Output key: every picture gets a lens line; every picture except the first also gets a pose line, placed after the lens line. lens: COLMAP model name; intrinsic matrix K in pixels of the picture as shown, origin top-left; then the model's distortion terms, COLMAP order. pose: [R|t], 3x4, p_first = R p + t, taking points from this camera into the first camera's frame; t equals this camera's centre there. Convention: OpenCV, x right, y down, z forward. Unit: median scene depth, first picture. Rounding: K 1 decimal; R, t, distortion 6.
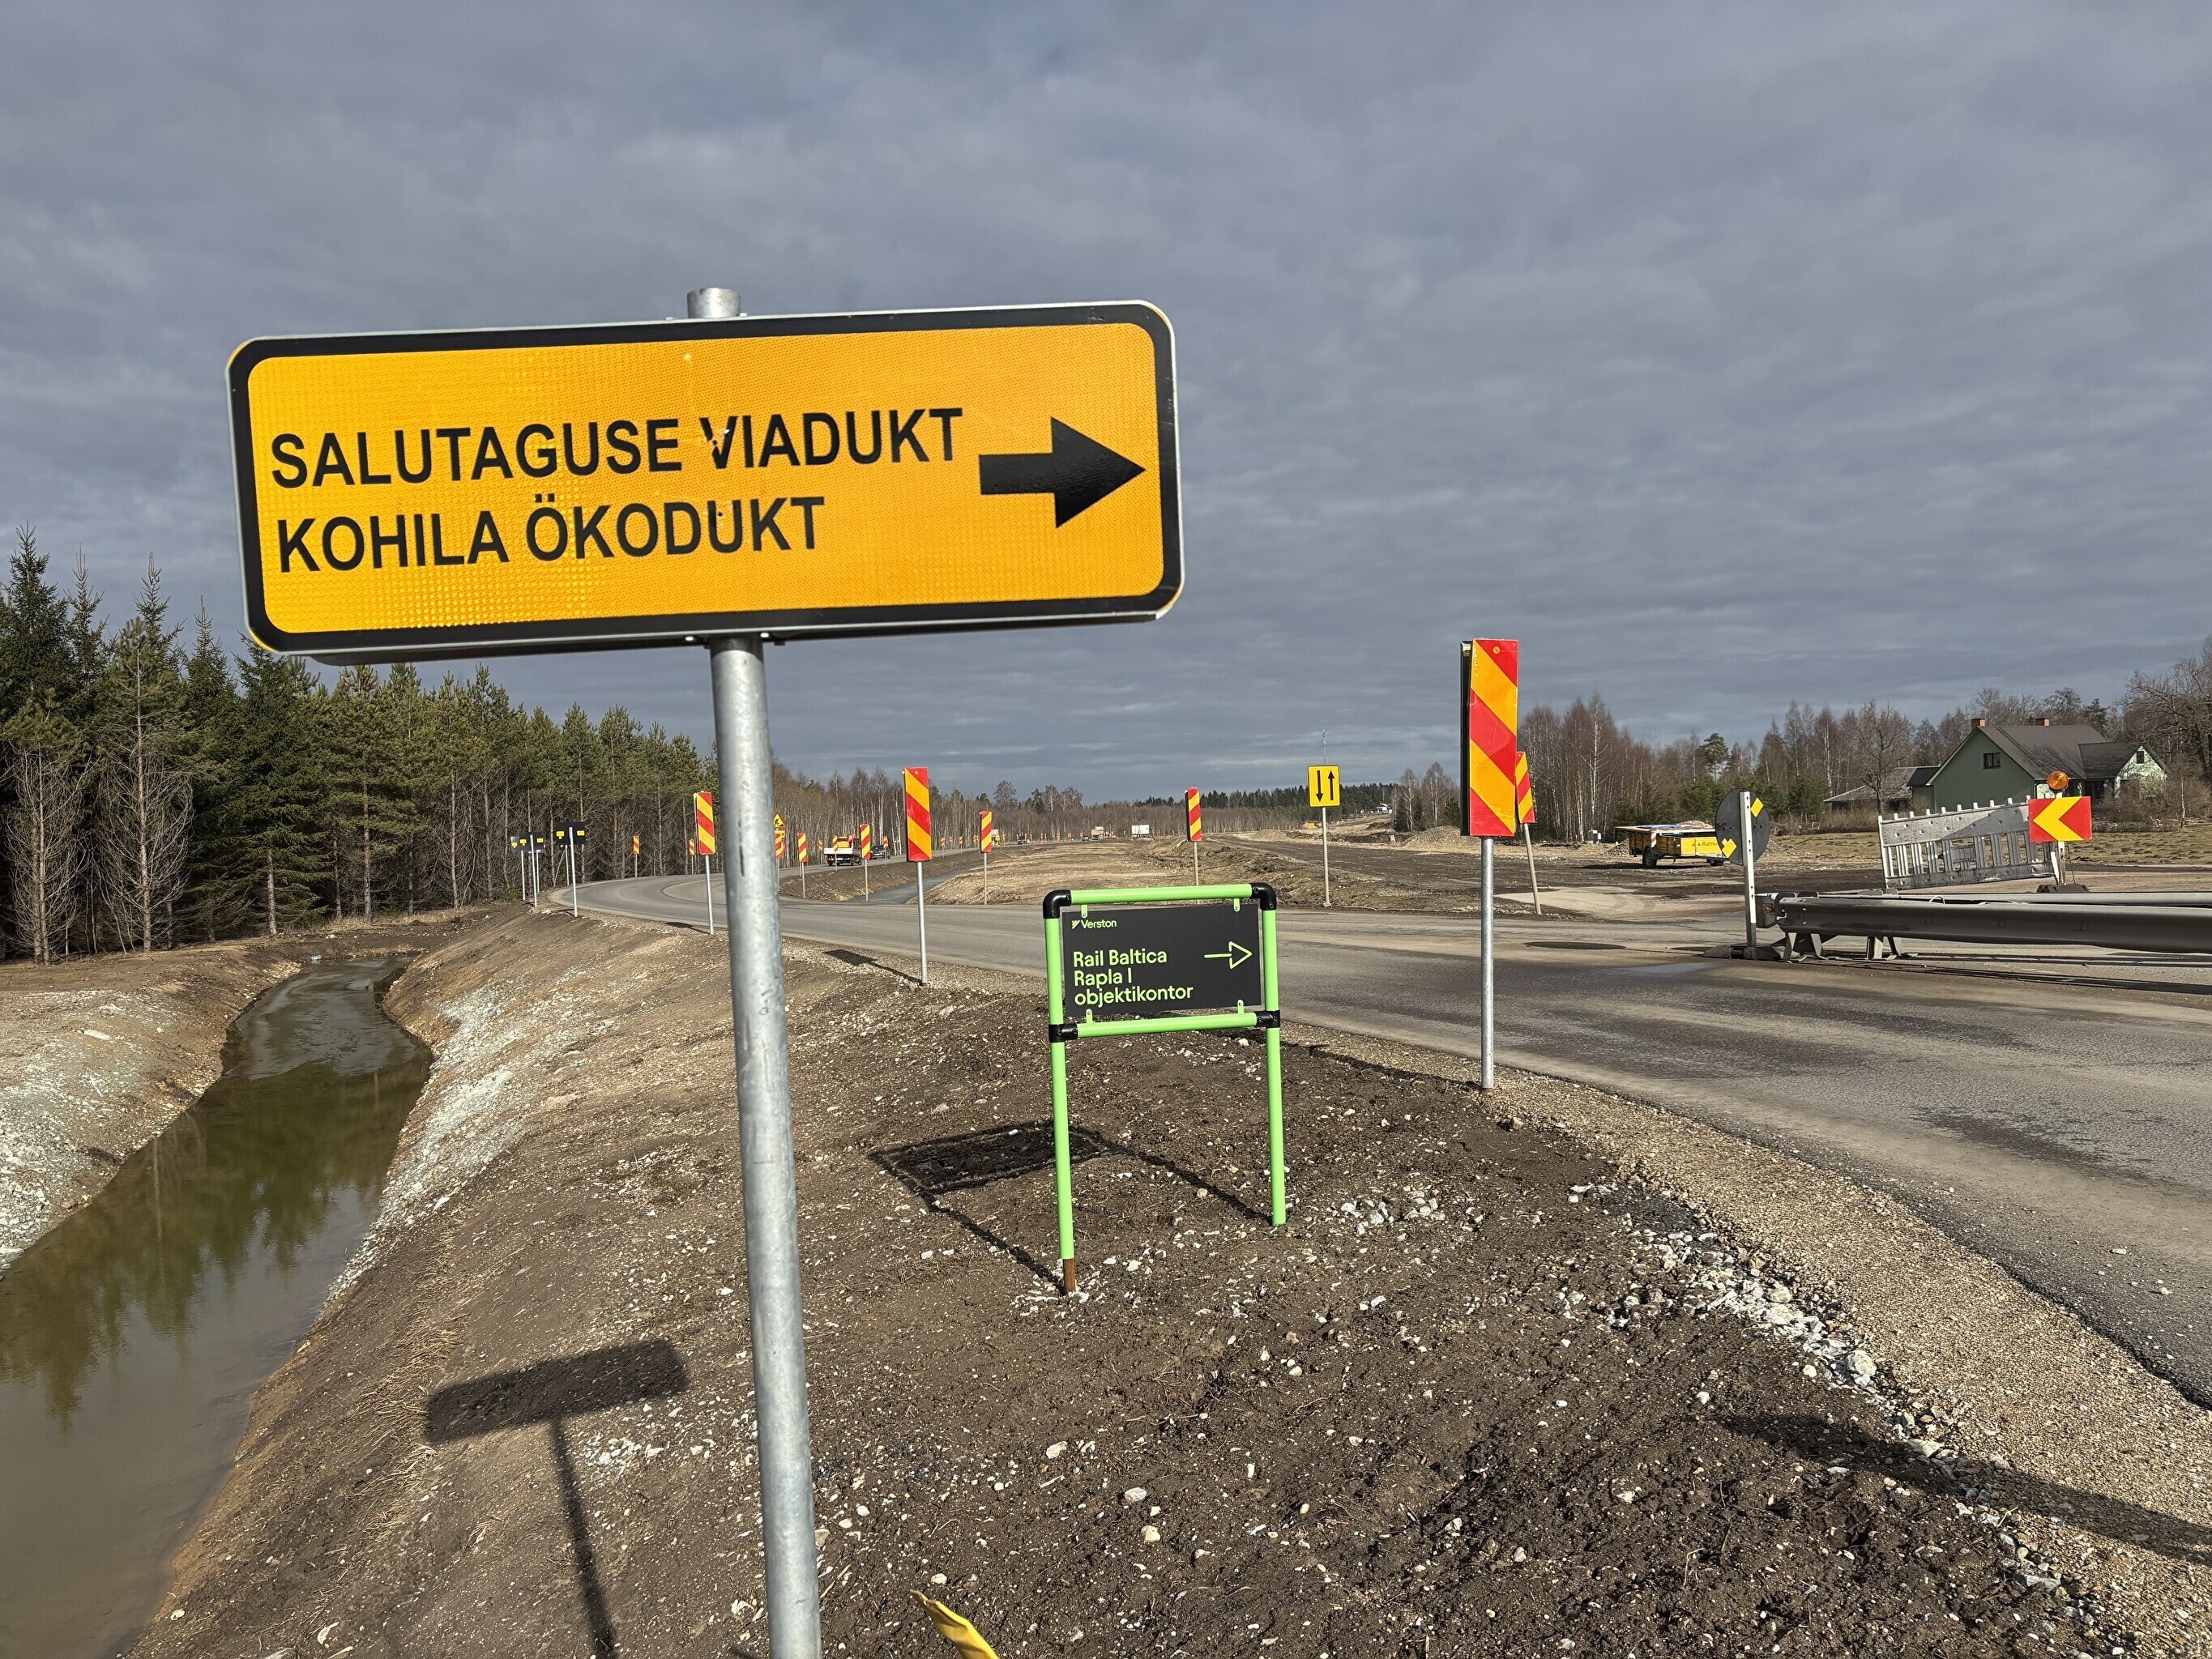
lens RADIAL K [[1621.2, 0, 1106.0], [0, 1621.2, 829.5], [0, 0, 1]] dist [0.075630, -0.062814]
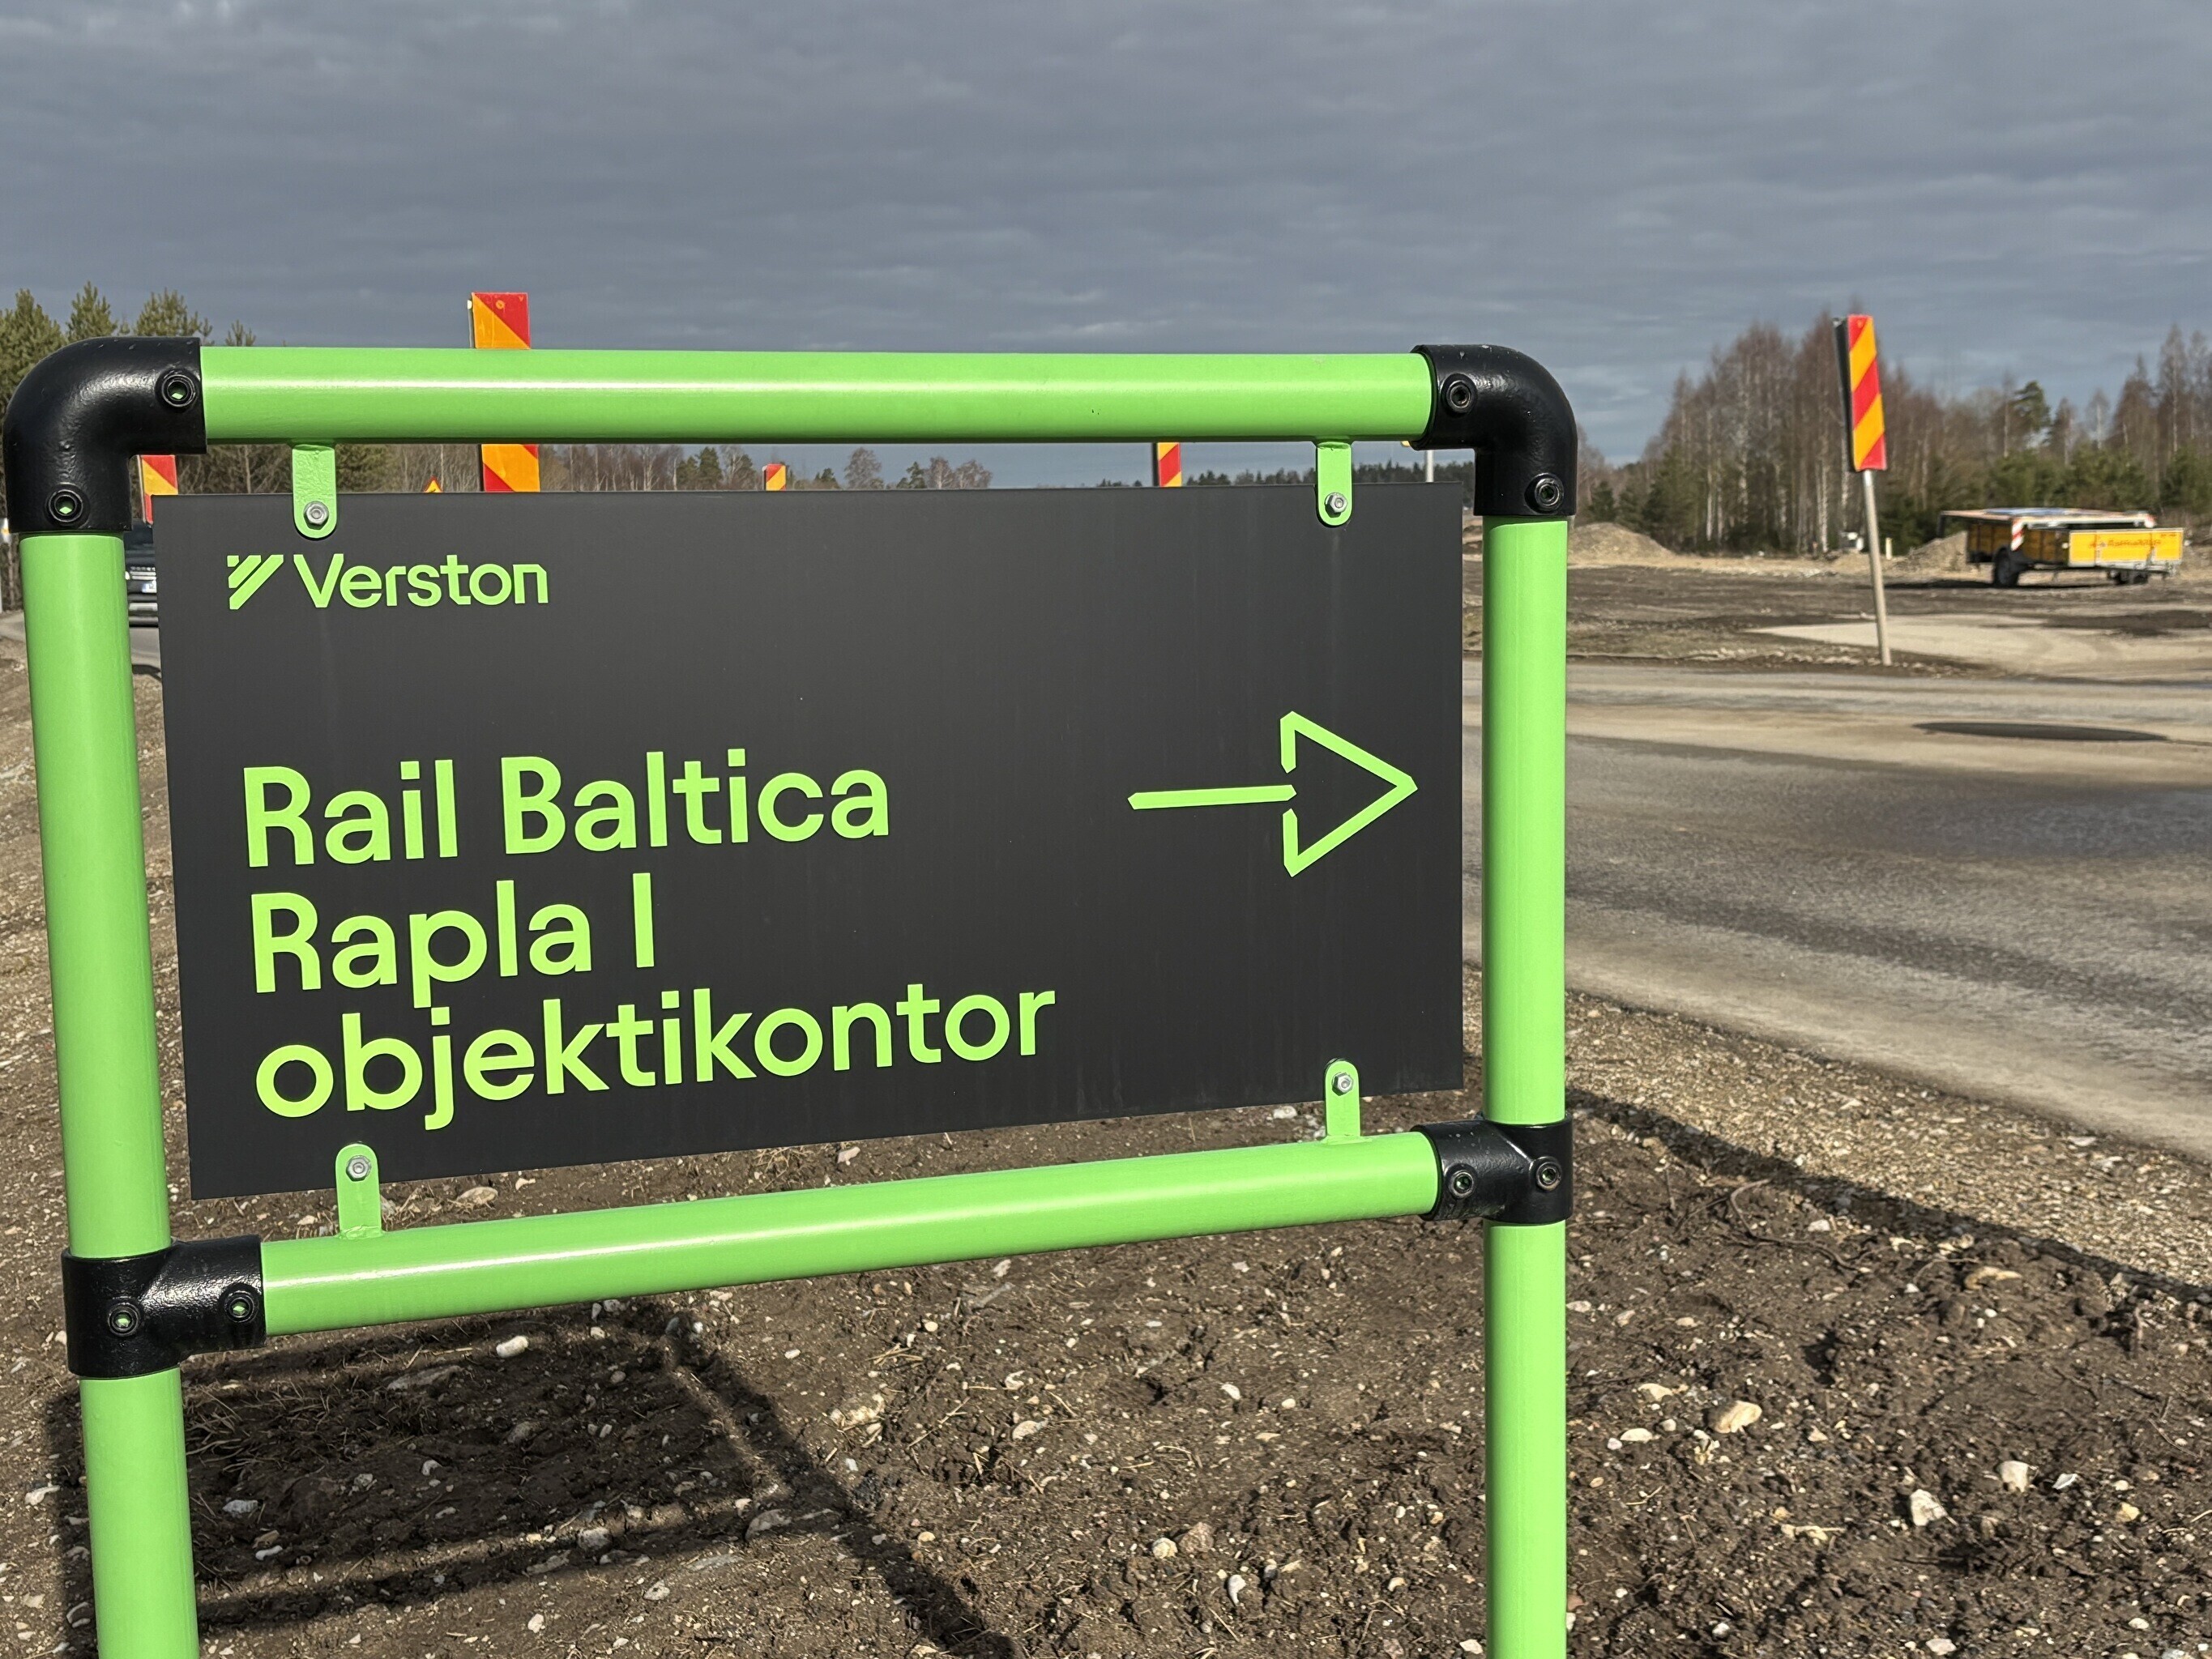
lens RADIAL K [[2551.8, 0, 1106.0], [0, 2551.8, 829.5], [0, 0, 1]] dist [0.210398, 0.002318]
pose [[0.999563, 0.009837, 0.027891, 0.044386], [-0.012910, 0.993596, 0.112252, 0.045045], [-0.026608, -0.112562, 0.993288, 0.642586]]
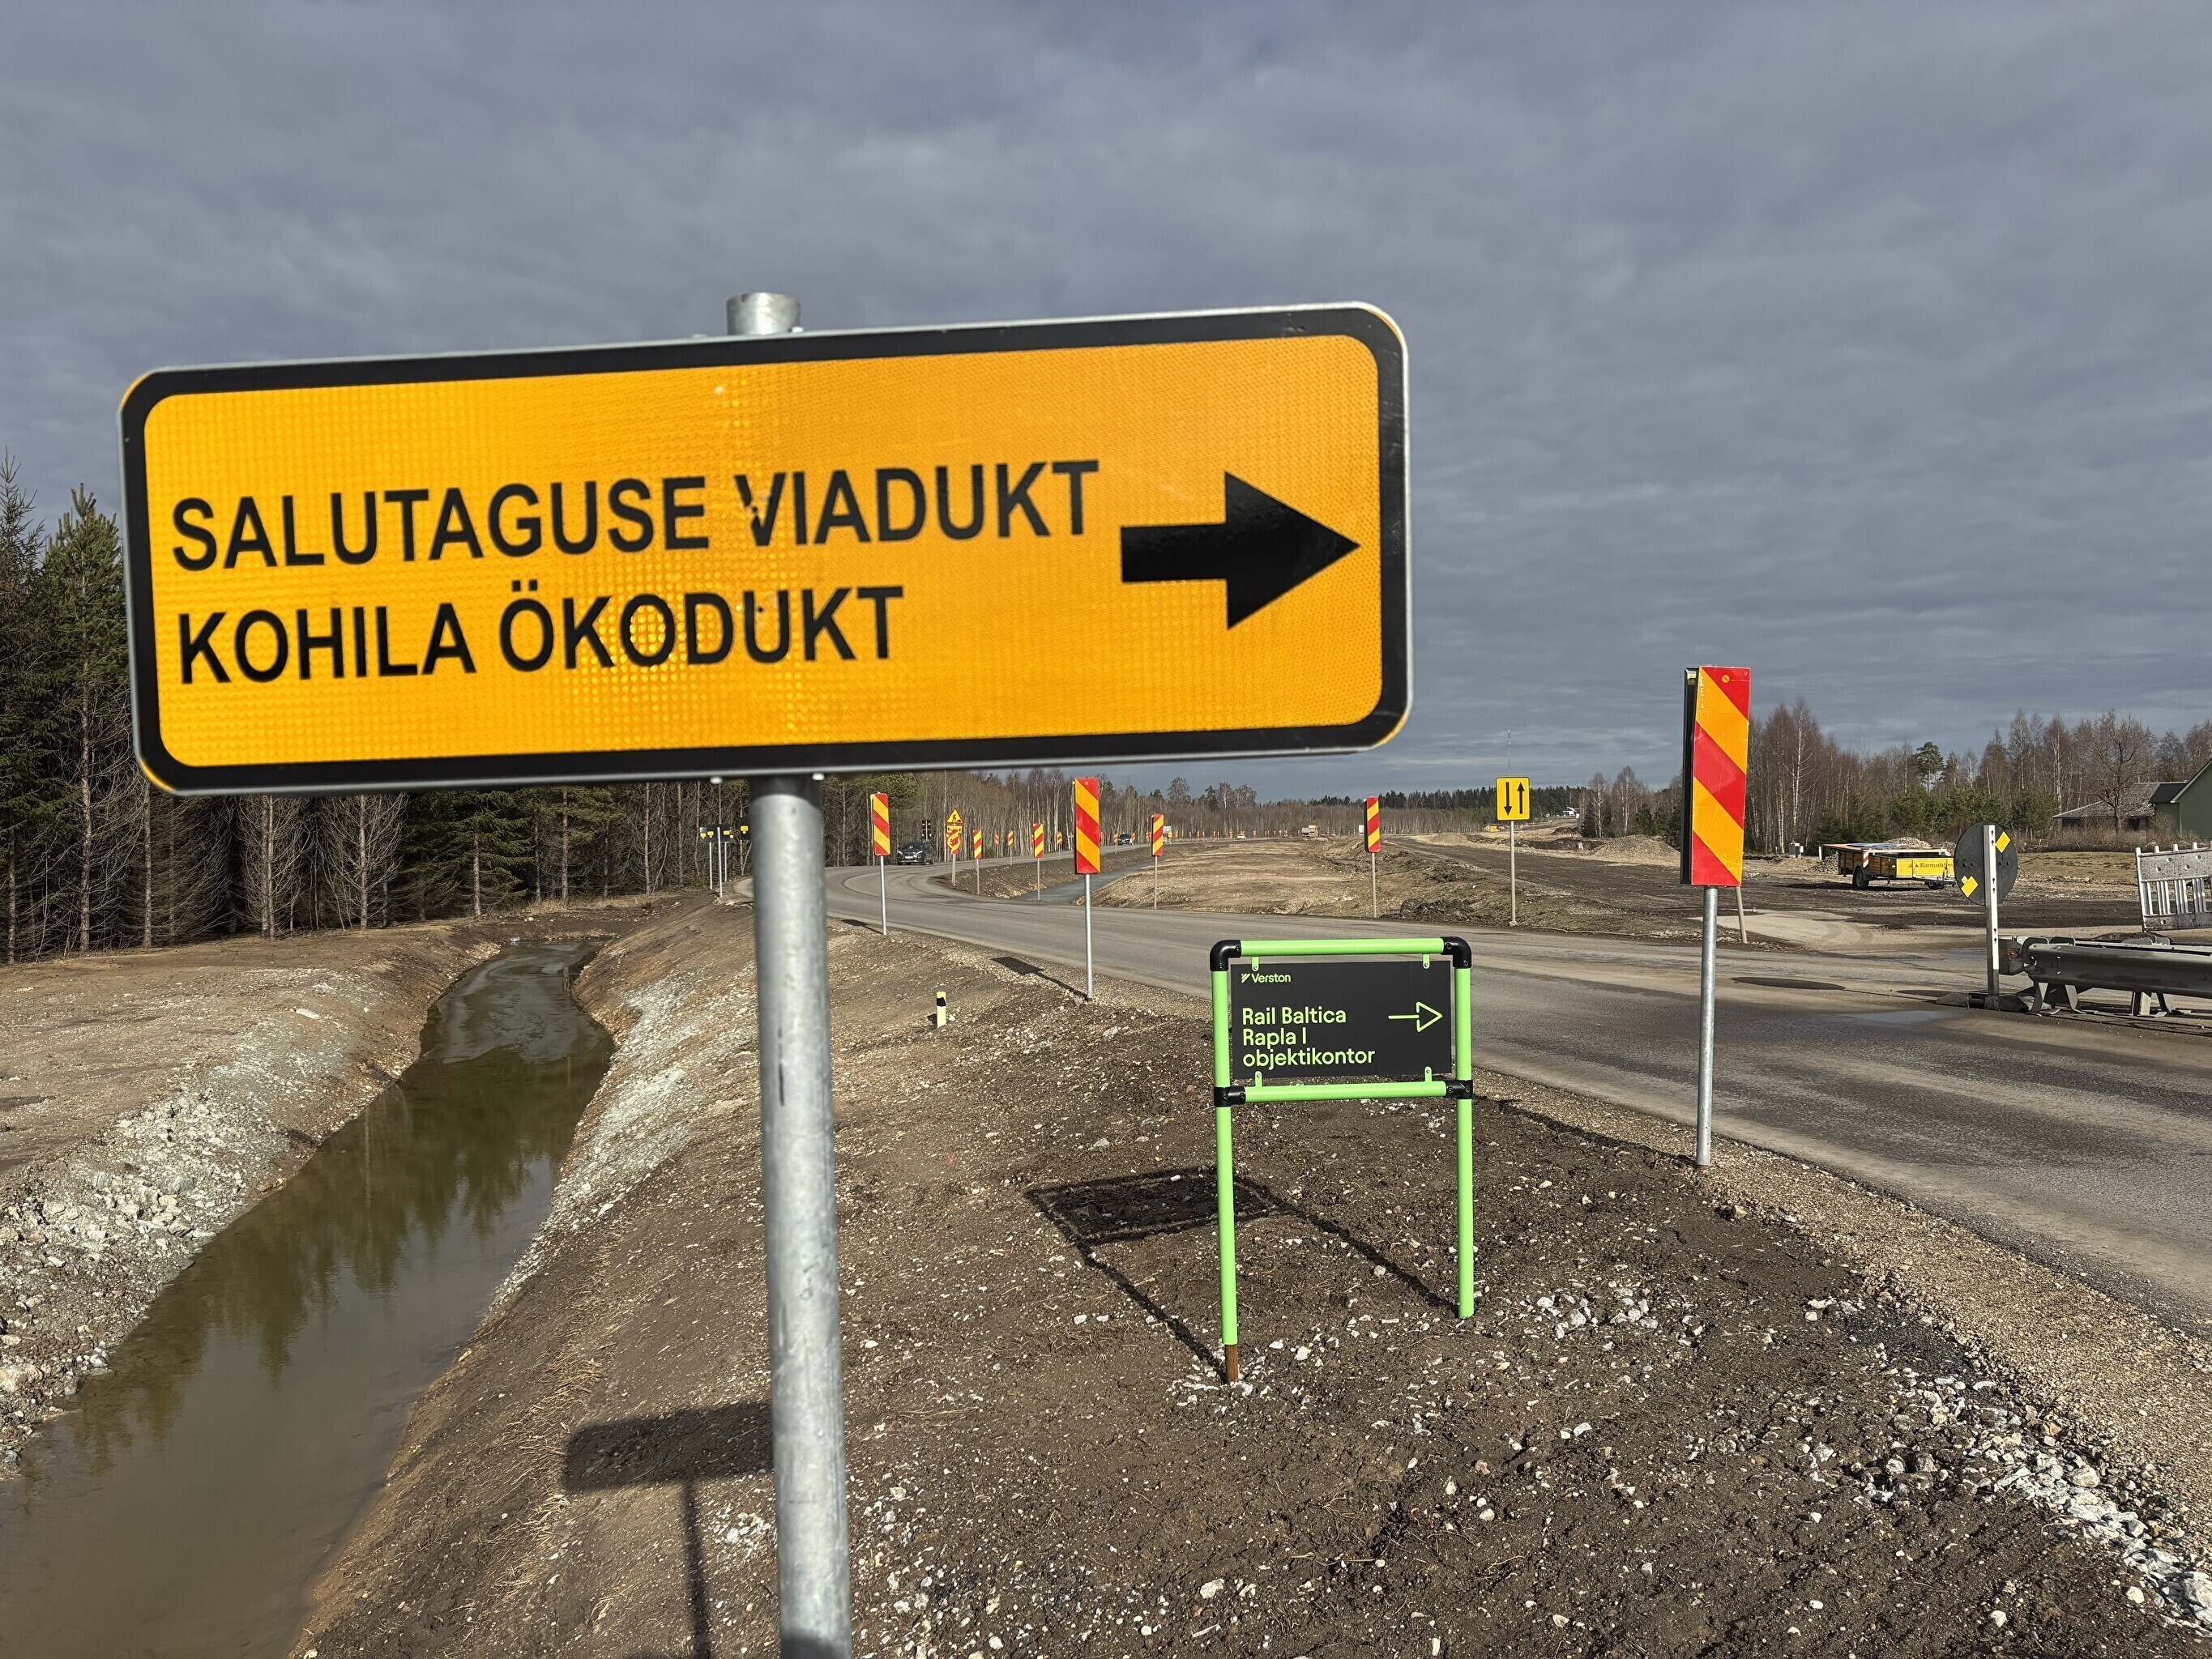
lens RADIAL K [[1621.2, 0, 1106.0], [0, 1621.2, 829.5], [0, 0, 1]] dist [0.075630, -0.062814]
pose [[0.993960, 0.022764, -0.107355, -0.000668], [-0.022444, 0.999739, 0.004191, -0.023271], [0.107422, -0.001757, 0.994212, 0.068266]]
